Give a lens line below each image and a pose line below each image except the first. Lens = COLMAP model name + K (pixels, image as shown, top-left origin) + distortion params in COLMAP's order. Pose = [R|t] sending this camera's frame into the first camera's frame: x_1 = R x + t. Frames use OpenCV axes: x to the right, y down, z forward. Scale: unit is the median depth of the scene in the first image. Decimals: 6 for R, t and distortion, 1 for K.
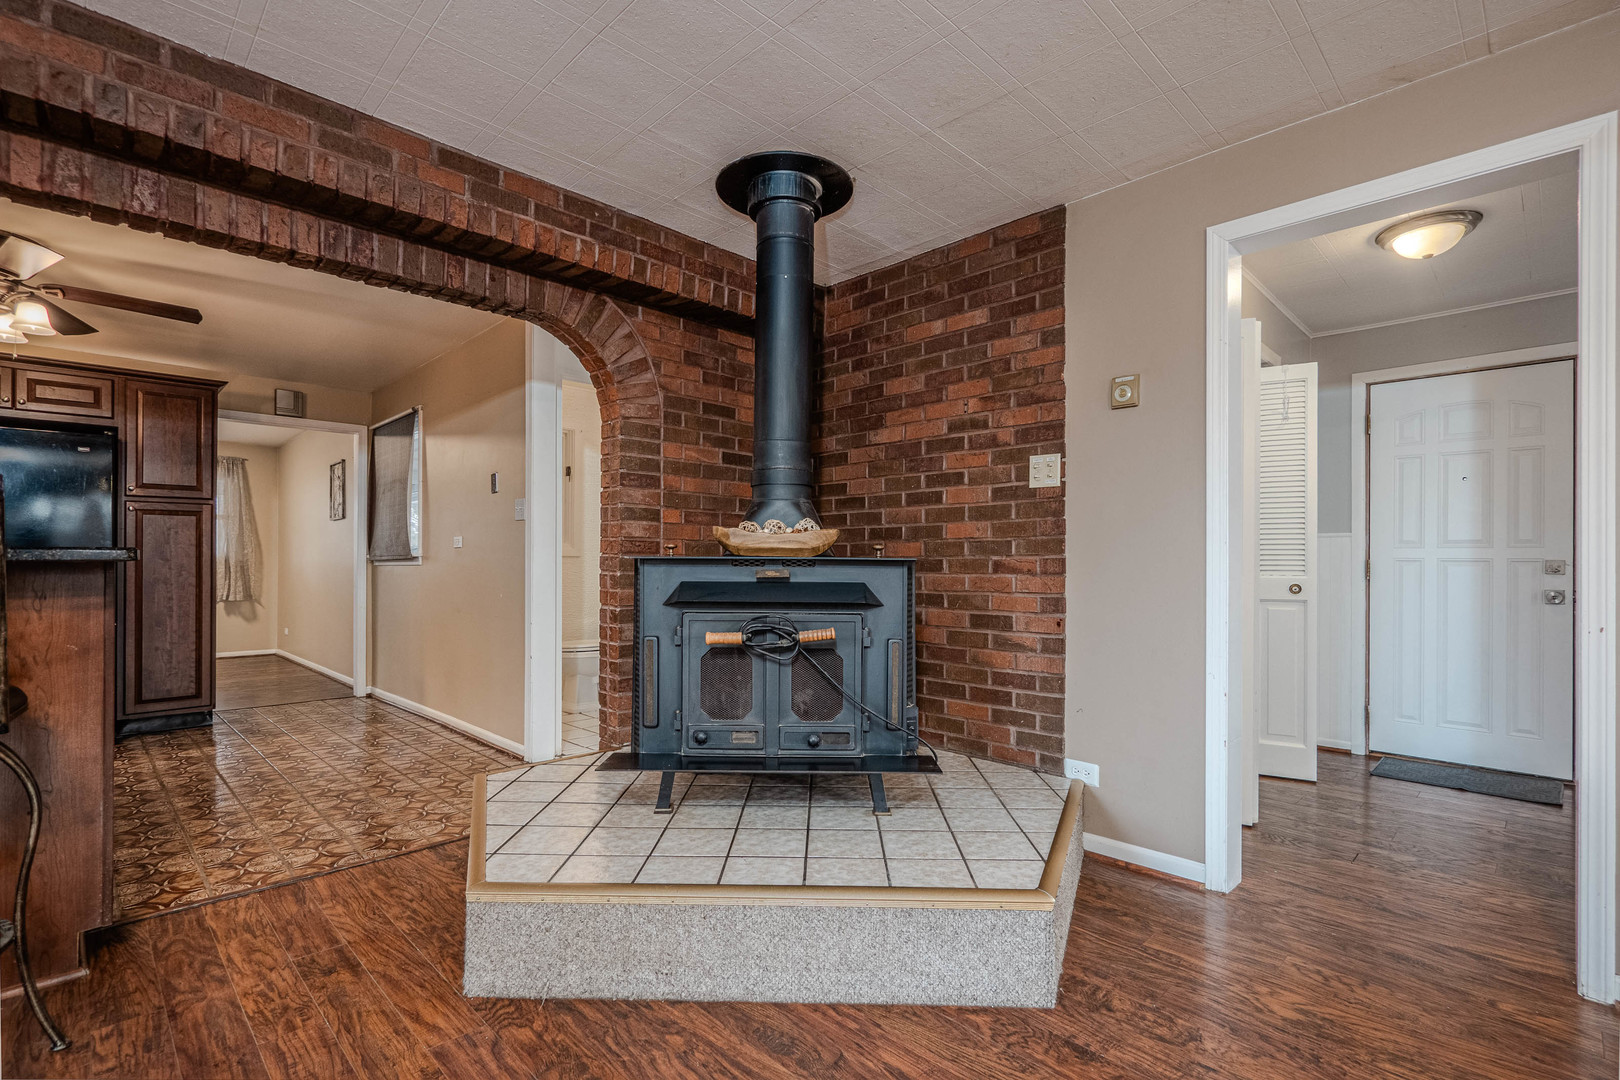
lens RADIAL K [[768.6, 0, 856.5], [0, 768.6, 549.8], [0, 0, 1]] dist [-0.002893, 0.001194]
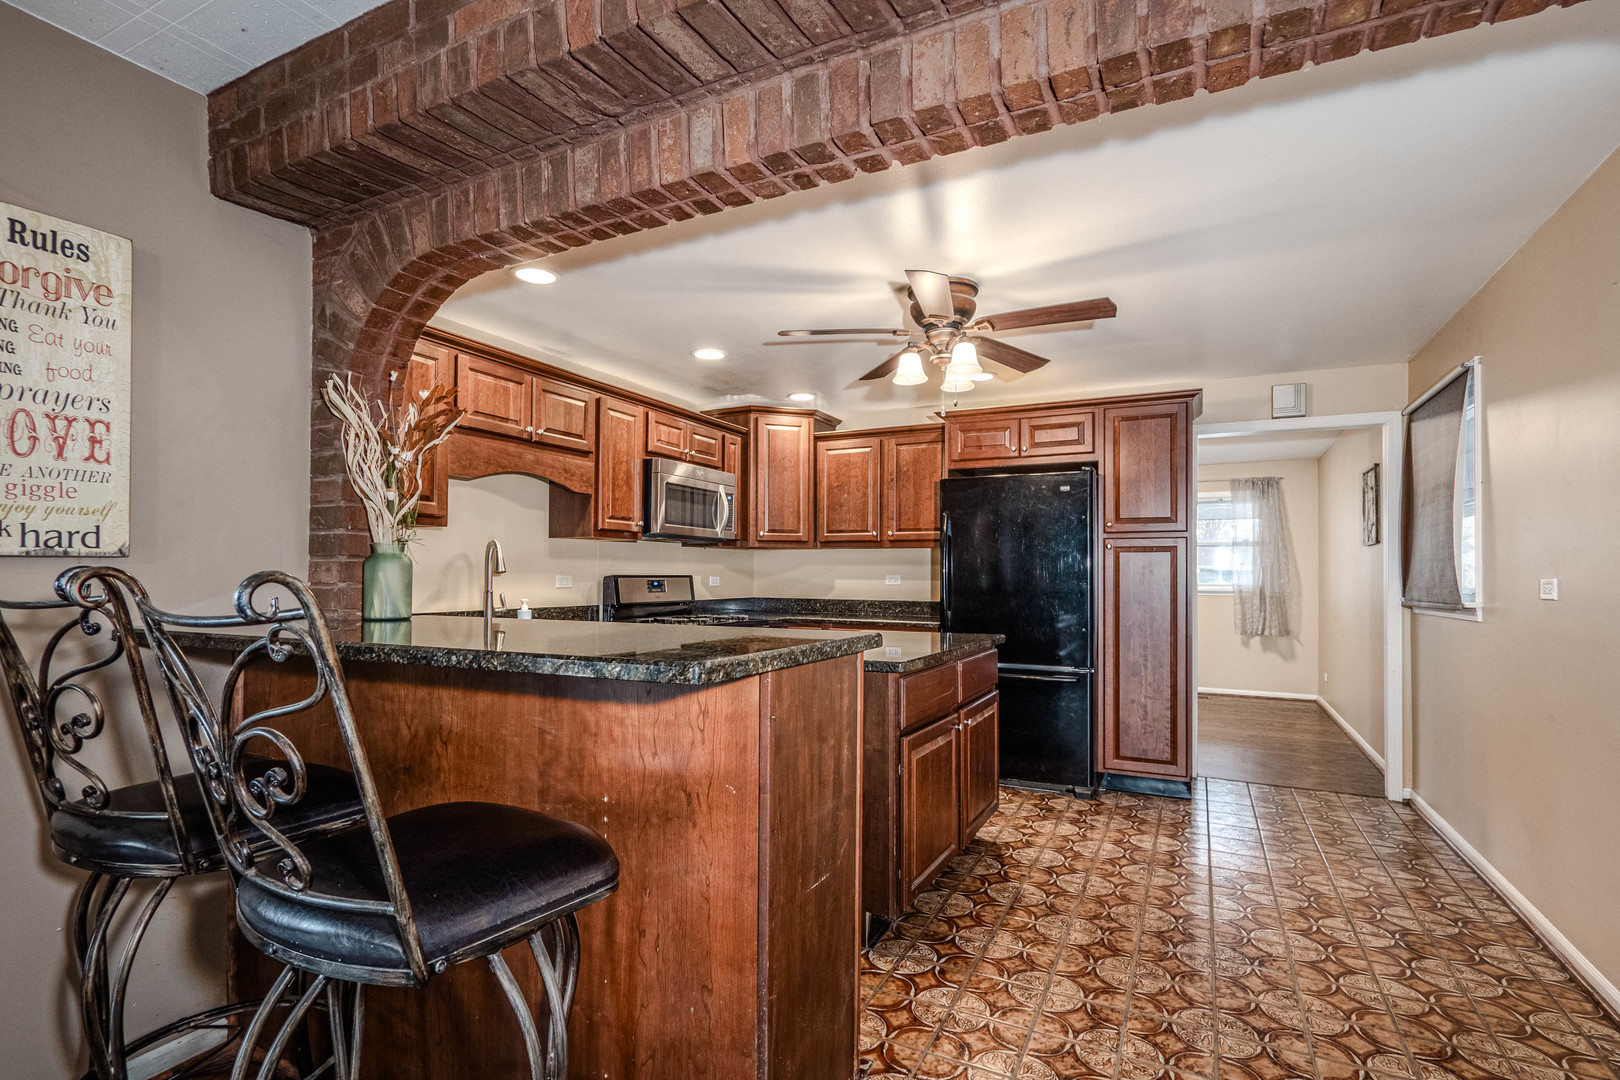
lens RADIAL K [[768.6, 0, 764.2], [0, 768.6, 564.0], [0, 0, 1]] dist [-0.002893, 0.001194]
pose [[0.247536, -0.007031, -0.968853, -0.208545], [0.006277, 0.999964, -0.005653, -0.042535], [0.968858, -0.004682, 0.247571, 0.515285]]
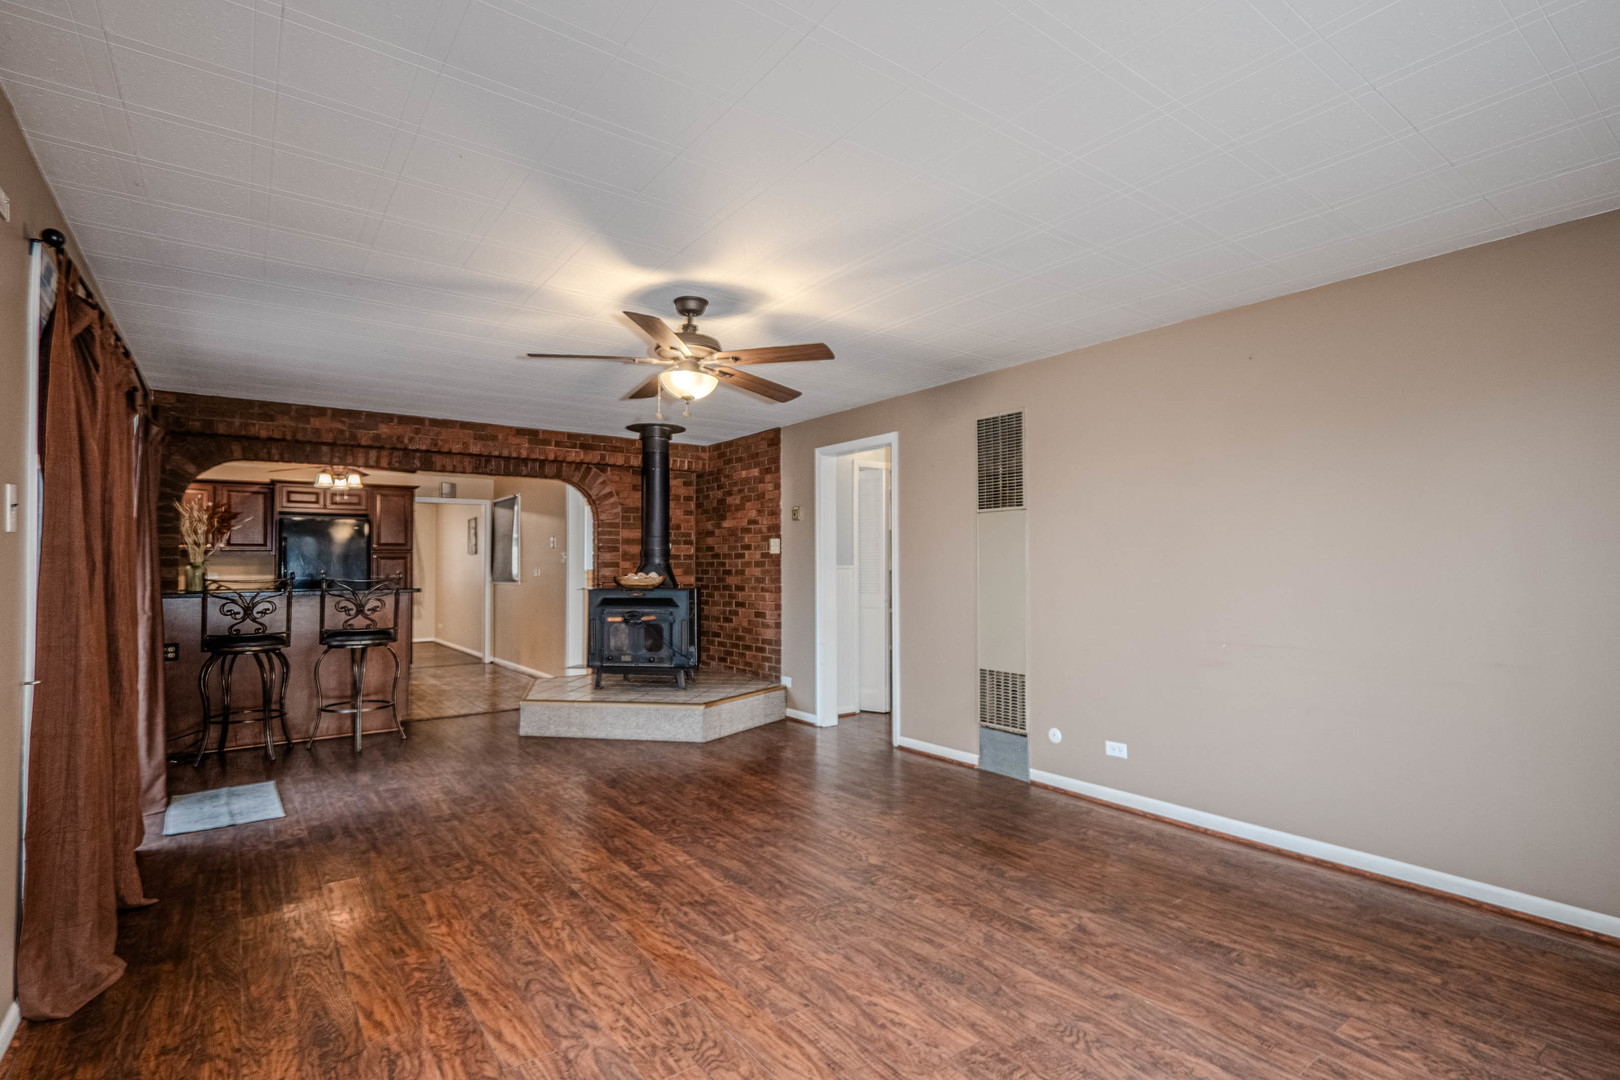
lens RADIAL K [[768.6, 0, 848.3], [0, 768.6, 538.4], [0, 0, 1]] dist [-0.002893, 0.001194]
pose [[0.991255, -0.012685, -0.131352, 0.653072], [0.010025, 0.999732, -0.020890, -0.067133], [0.131582, 0.019391, 0.991116, -1.020660]]
